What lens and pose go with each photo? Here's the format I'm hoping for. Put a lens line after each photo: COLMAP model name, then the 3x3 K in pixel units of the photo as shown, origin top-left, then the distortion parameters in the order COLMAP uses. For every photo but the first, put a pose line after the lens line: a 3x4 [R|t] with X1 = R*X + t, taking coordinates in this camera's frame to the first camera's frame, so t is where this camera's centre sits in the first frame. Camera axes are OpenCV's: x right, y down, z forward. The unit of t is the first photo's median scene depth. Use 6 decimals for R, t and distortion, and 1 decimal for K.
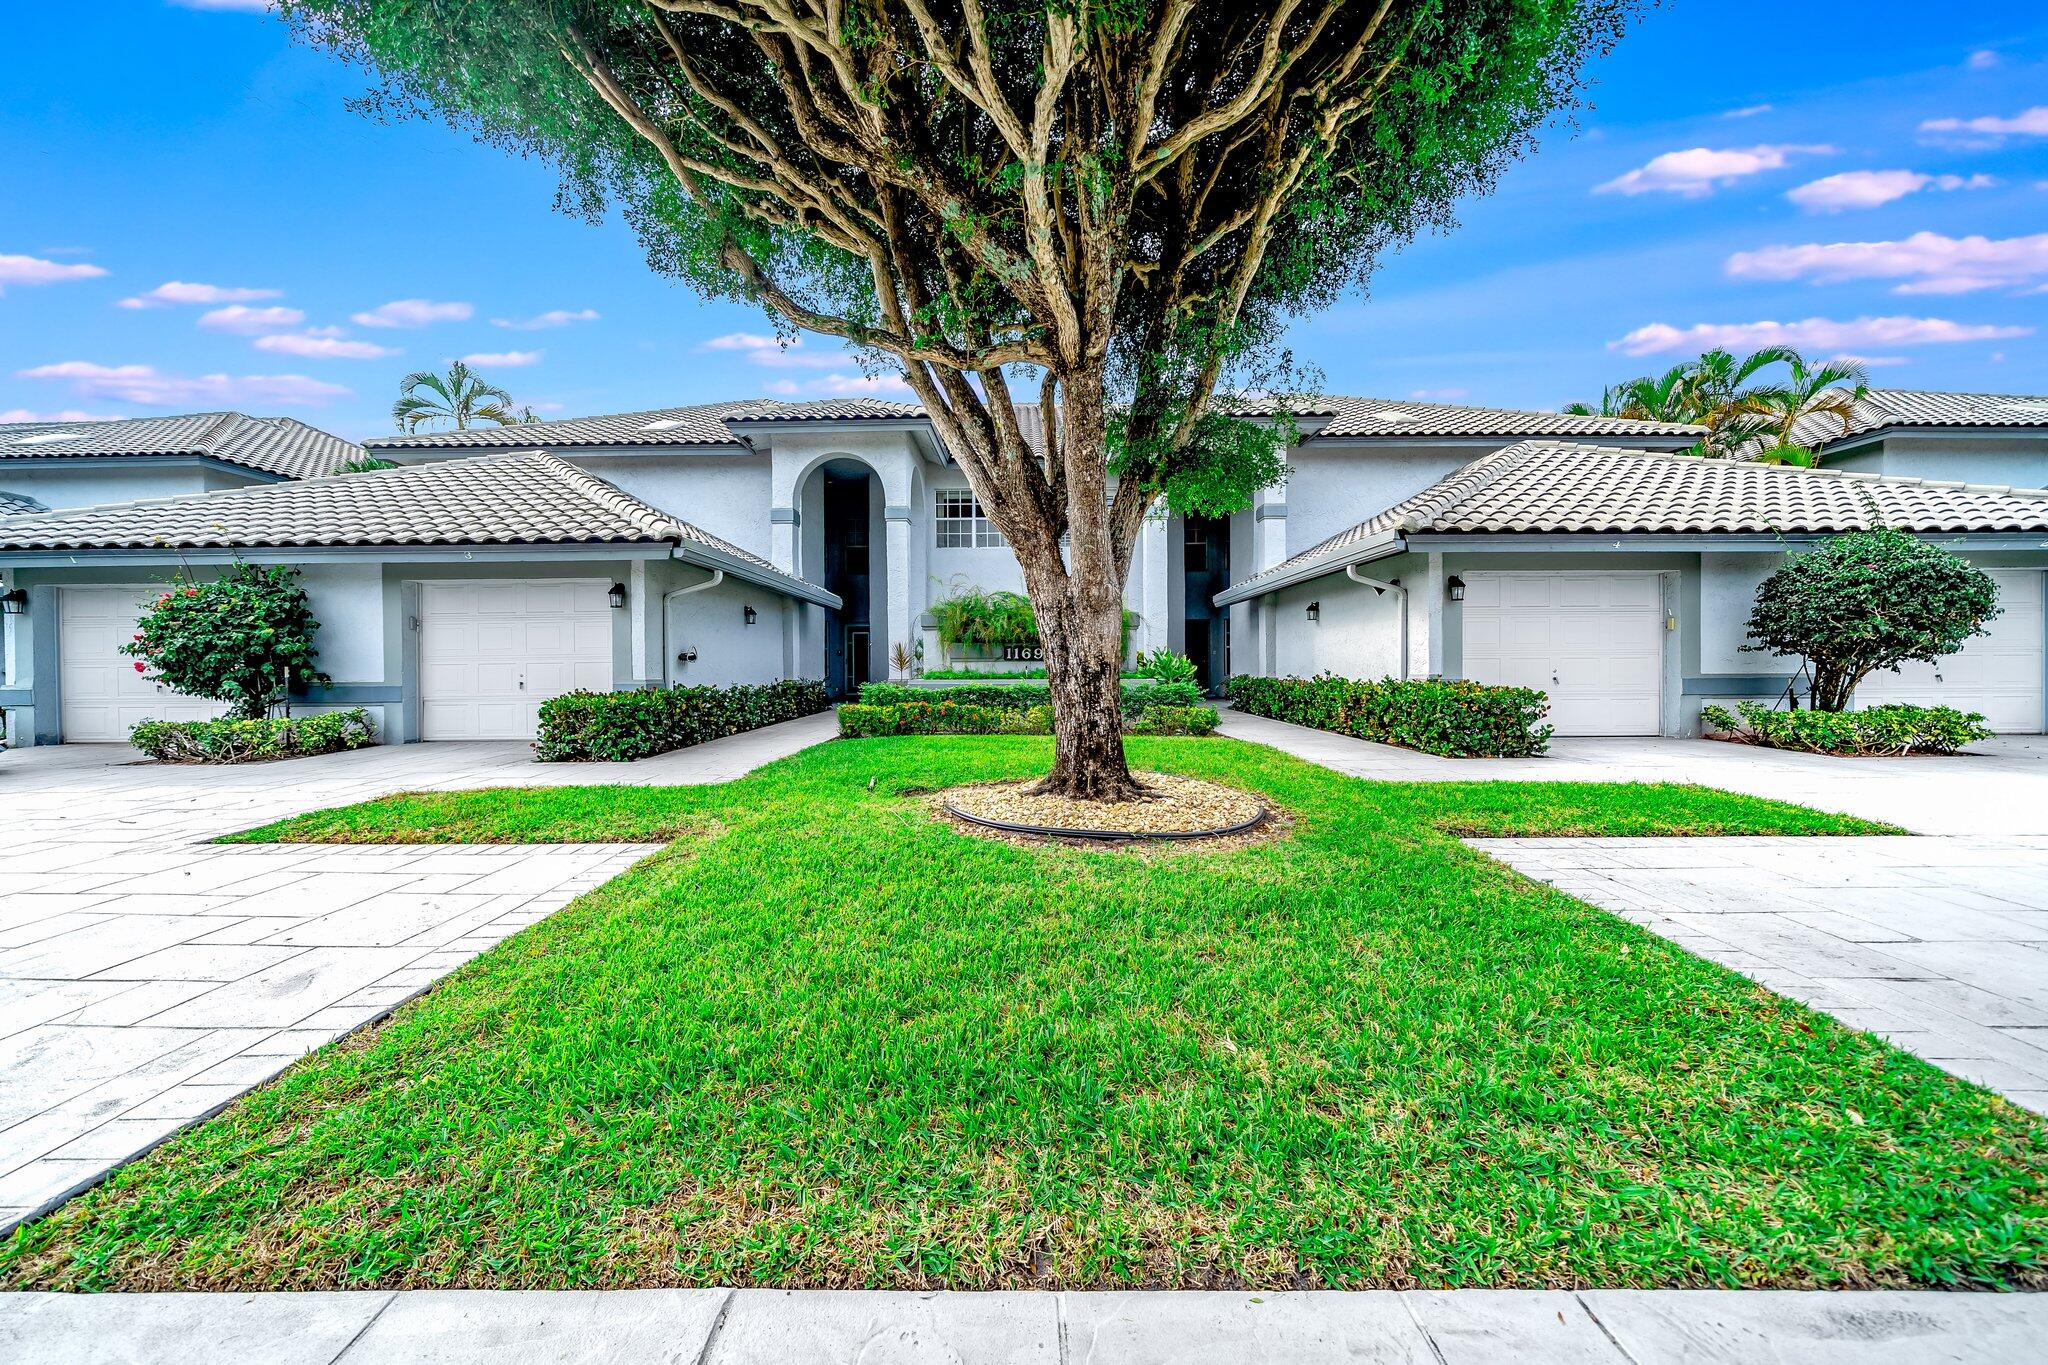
lens RADIAL K [[697.5, 0, 1011.6], [0, 697.5, 689.9], [0, 0, 1]] dist [0.001492, 0.000092]
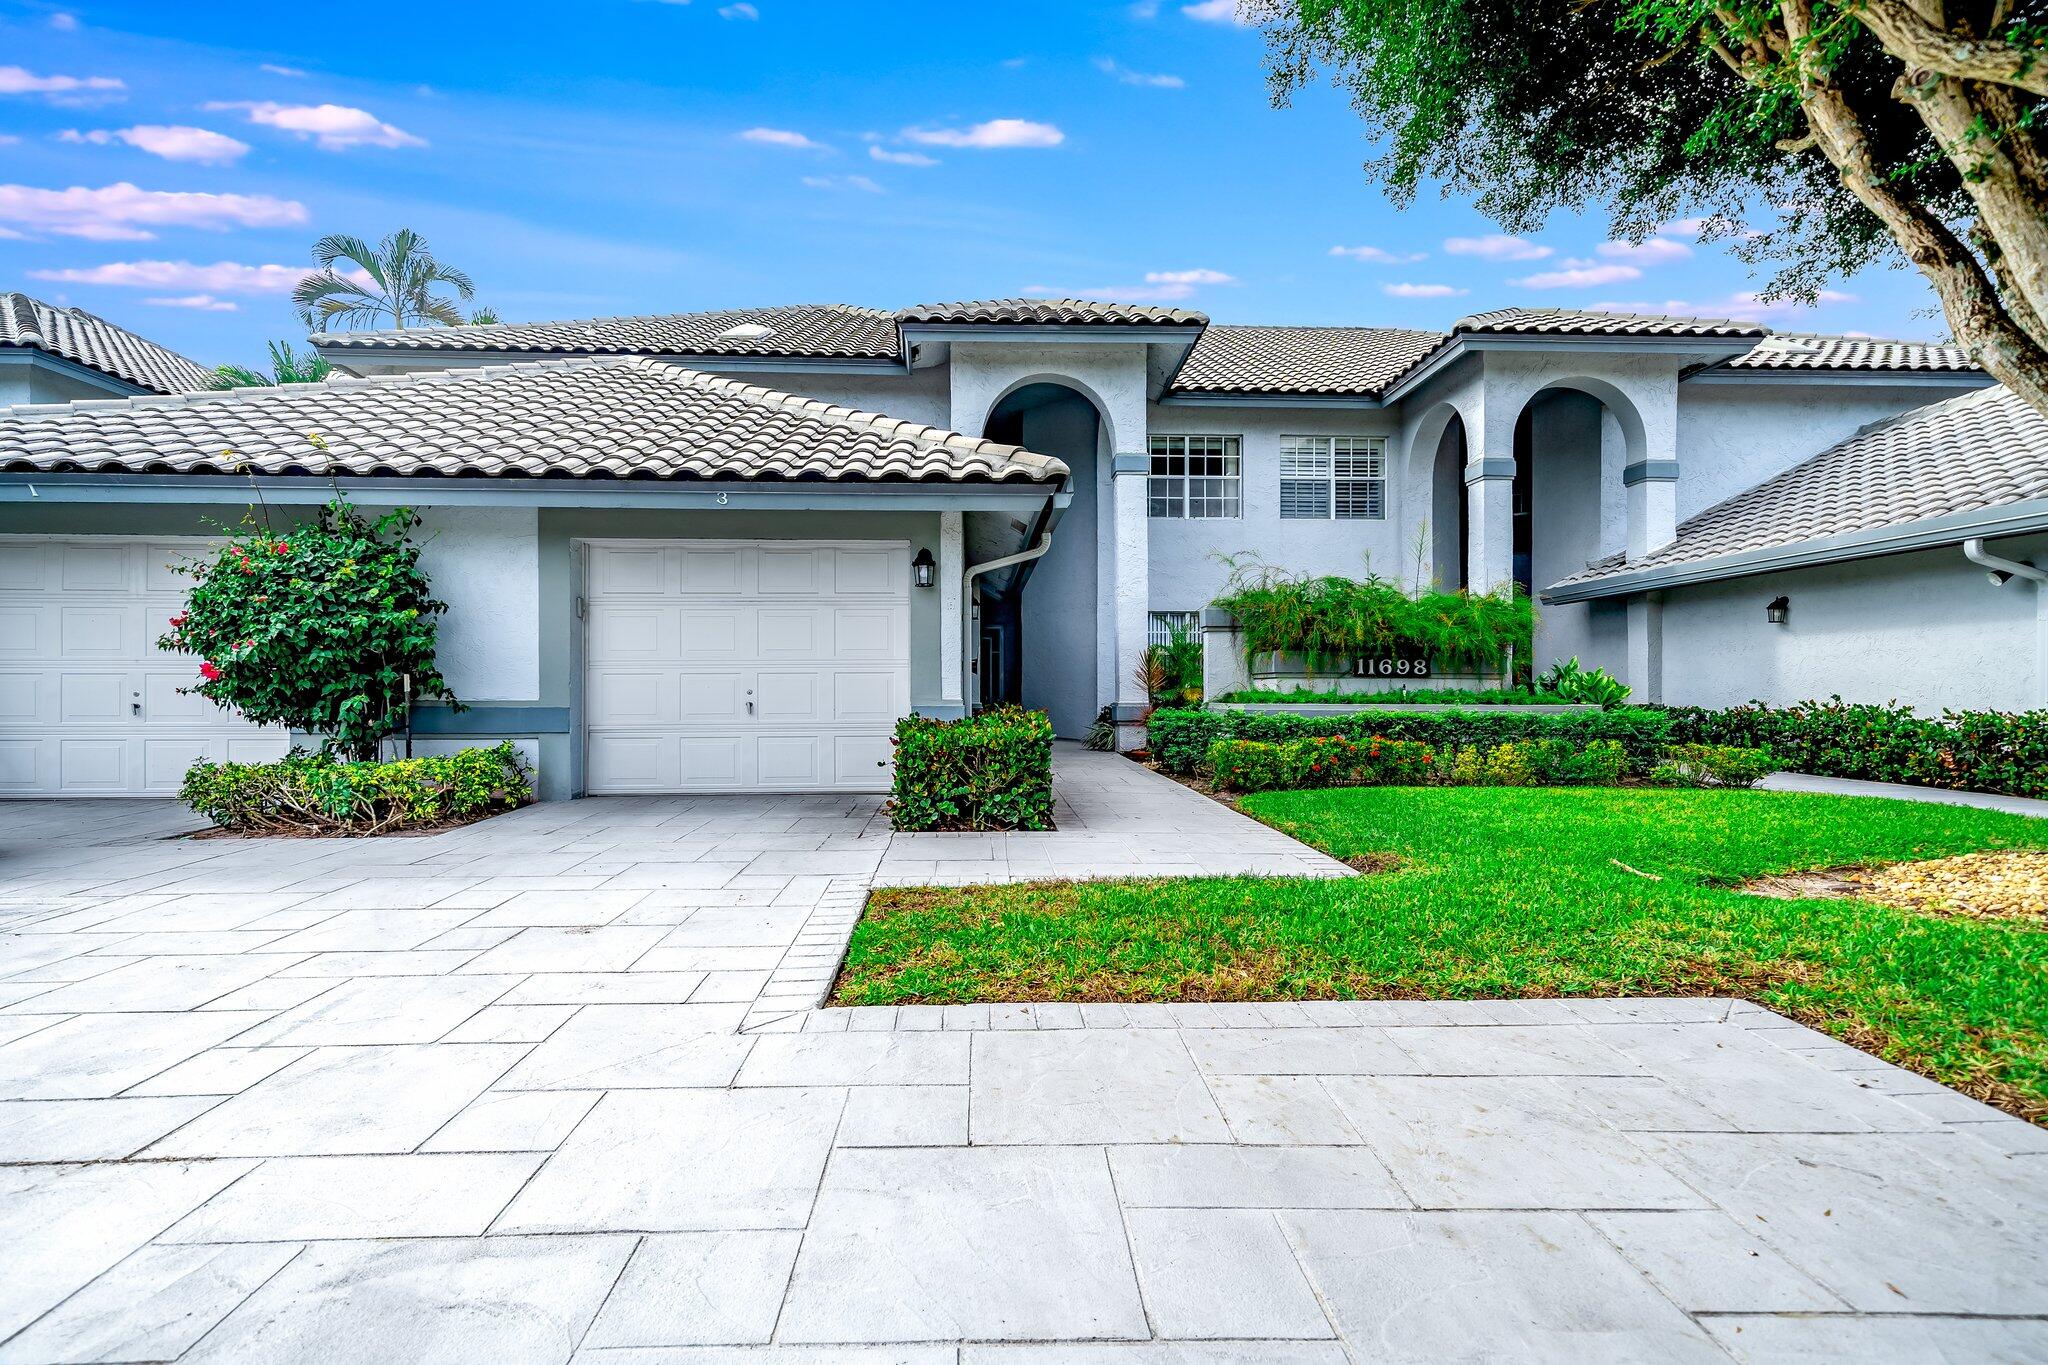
lens RADIAL K [[931.7, 0, 1021.6], [0, 931.7, 702.7], [0, 0, 1]] dist [0.020507, -0.000100]
pose [[0.997949, 0.006244, 0.063715, -0.509439], [-0.004881, 0.999757, -0.021518, 0.006340], [-0.063834, 0.021162, 0.997736, 0.136691]]
